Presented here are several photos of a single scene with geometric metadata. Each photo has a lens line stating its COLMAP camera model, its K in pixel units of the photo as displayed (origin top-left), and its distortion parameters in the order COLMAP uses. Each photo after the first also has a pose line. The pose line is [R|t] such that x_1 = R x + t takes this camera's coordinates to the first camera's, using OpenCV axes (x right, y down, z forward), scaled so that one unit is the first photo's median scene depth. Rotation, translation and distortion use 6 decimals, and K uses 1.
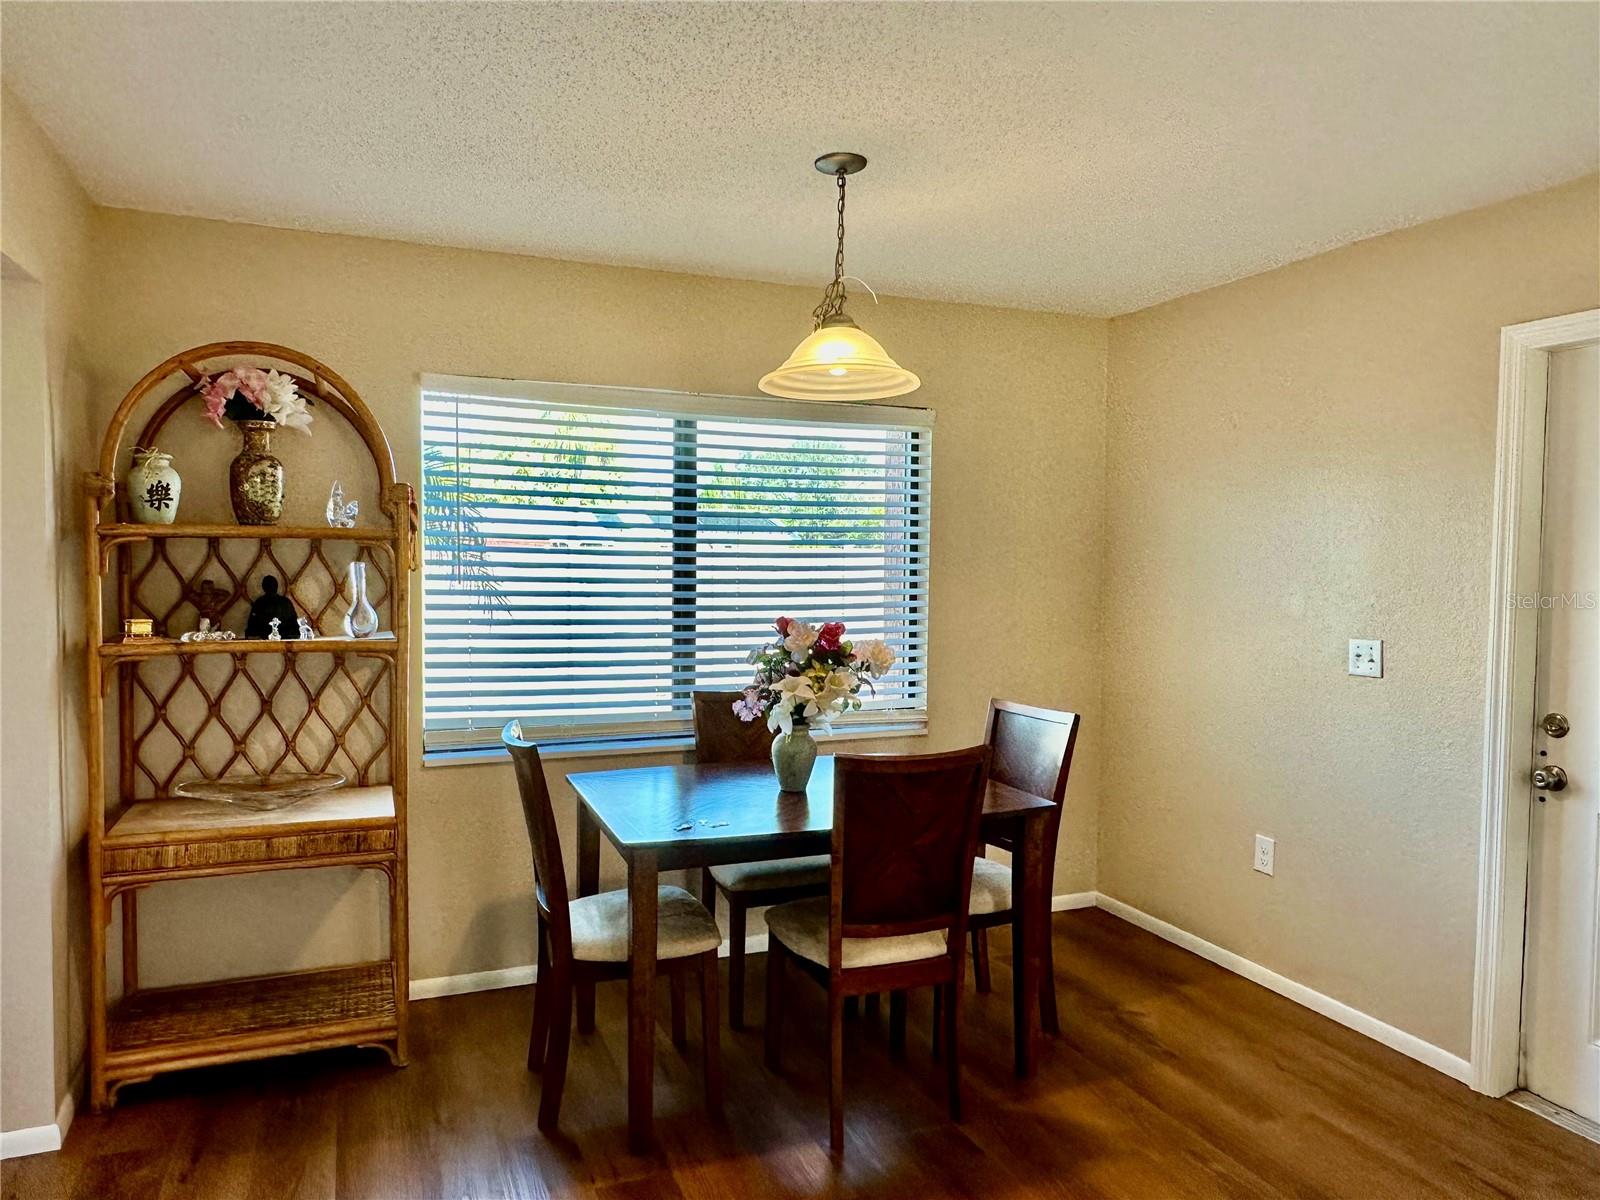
lens RADIAL K [[1086.6, 0, 795.1], [0, 1086.6, 598.7], [0, 0, 1]] dist [0.000842, 0.002306]
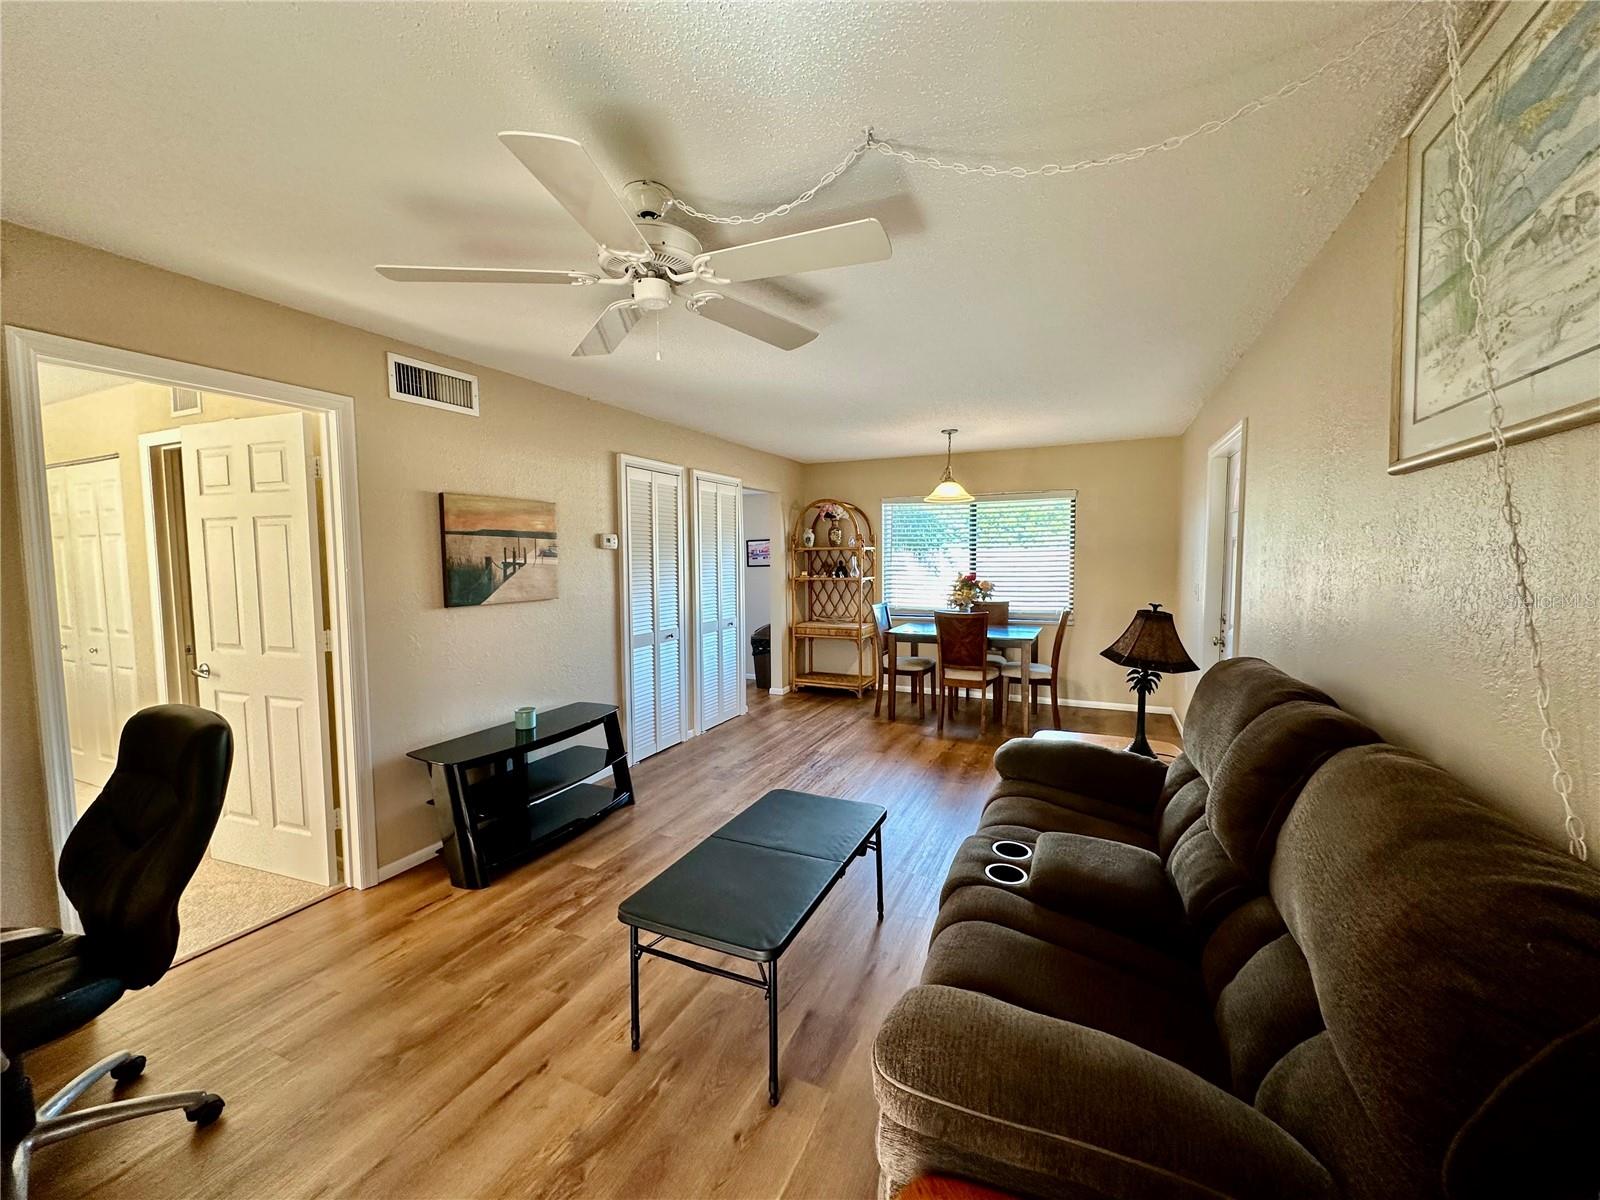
lens RADIAL K [[641.2, 0, 802.4], [0, 641.2, 600.0], [0, 0, 1]] dist [0.024615, 0.000039]
pose [[0.686421, 0.035692, -0.726328, 1.005794], [-0.015738, 0.999290, 0.034232, 0.039360], [0.727034, -0.012067, 0.686496, -0.564108]]
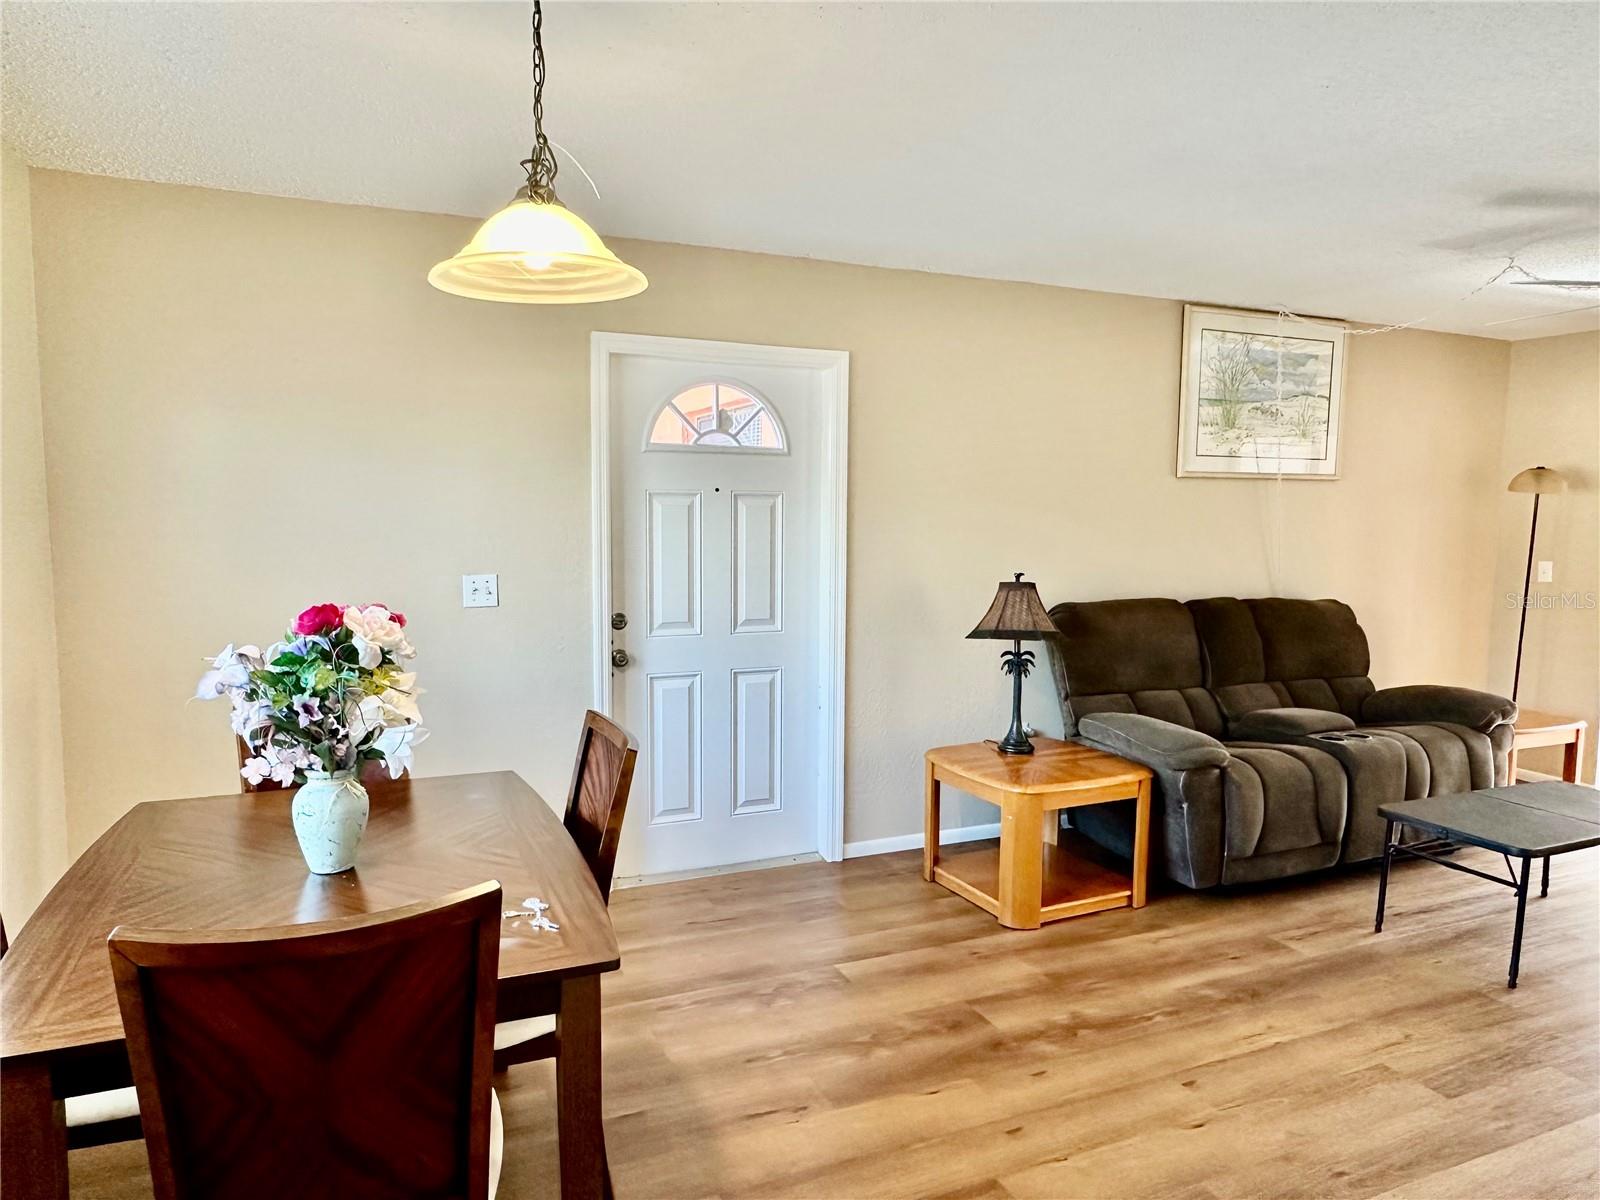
lens RADIAL K [[1040.0, 0, 790.8], [0, 1040.0, 600.6], [0, 0, 1]] dist [-0.001812, -0.001416]
pose [[-0.022655, -0.098146, 0.994914, -0.620653], [0.031753, 0.994597, 0.098838, -0.036013], [-0.999239, 0.033831, -0.019416, 0.743634]]
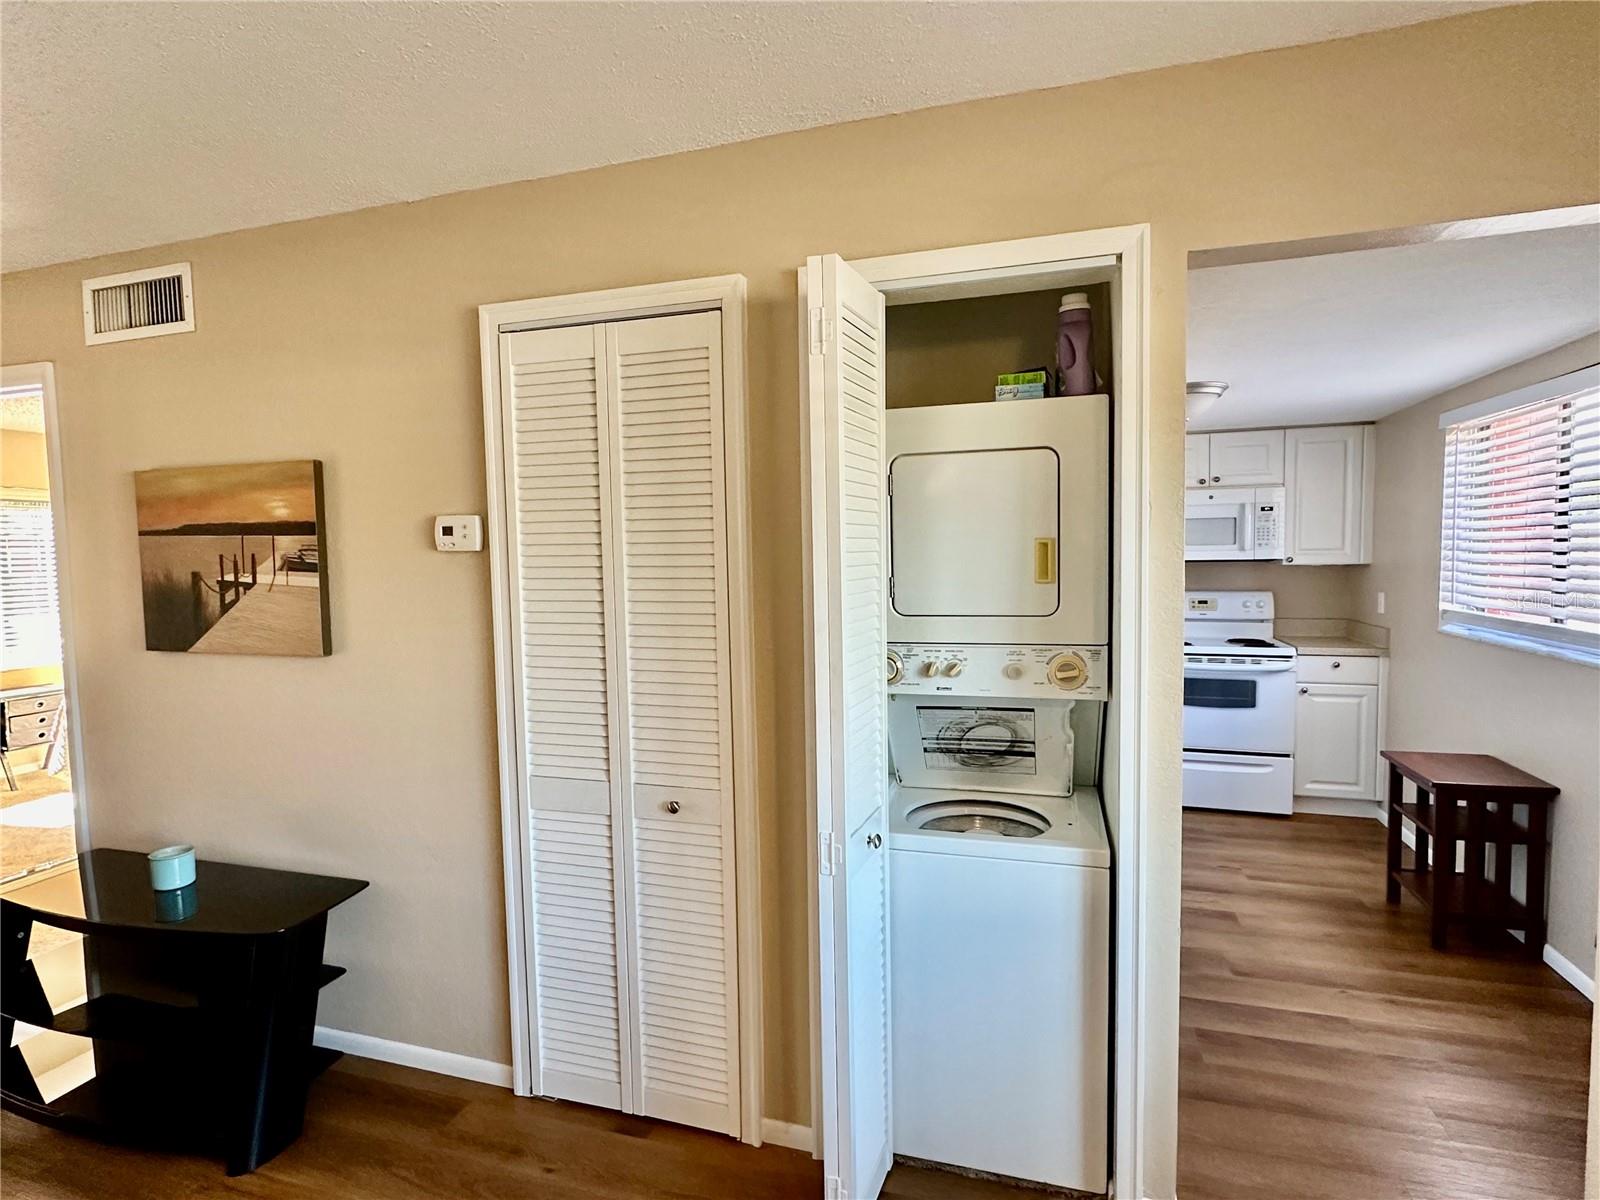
lens RADIAL K [[831.6, 0, 800.0], [0, 831.6, 600.0], [0, 0, 1]] dist [-0.000830, -0.000550]
pose [[-0.637822, 0.047373, -0.768725, 0.113316], [-0.022282, 0.996554, 0.079900, -0.037054], [0.769861, 0.068091, -0.634568, 0.751189]]
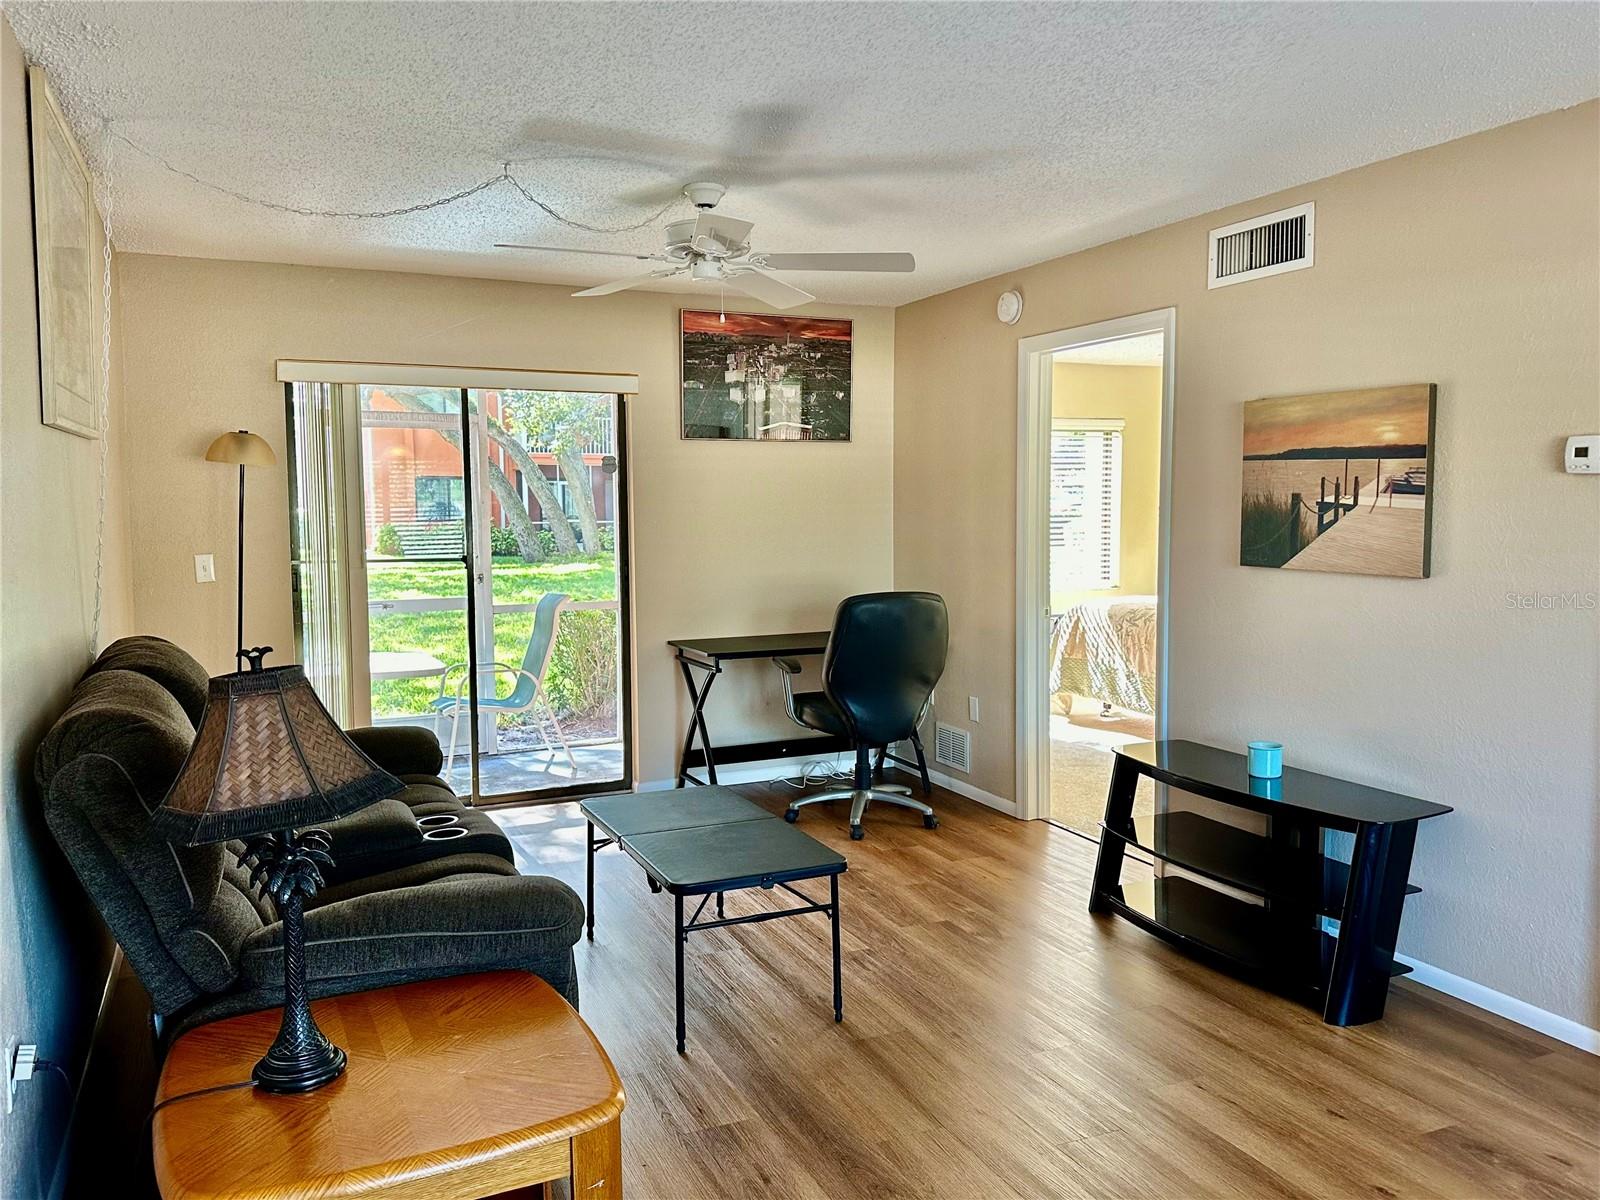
lens RADIAL K [[1224.7, 0, 794.1], [0, 1224.7, 588.5], [0, 0, 1]] dist [0.118787, -0.164230]
pose [[-0.999439, -0.002610, -0.033403, 0.429822], [-0.006520, 0.993051, 0.117504, -0.037568], [0.032864, 0.117656, -0.992510, 1.064851]]
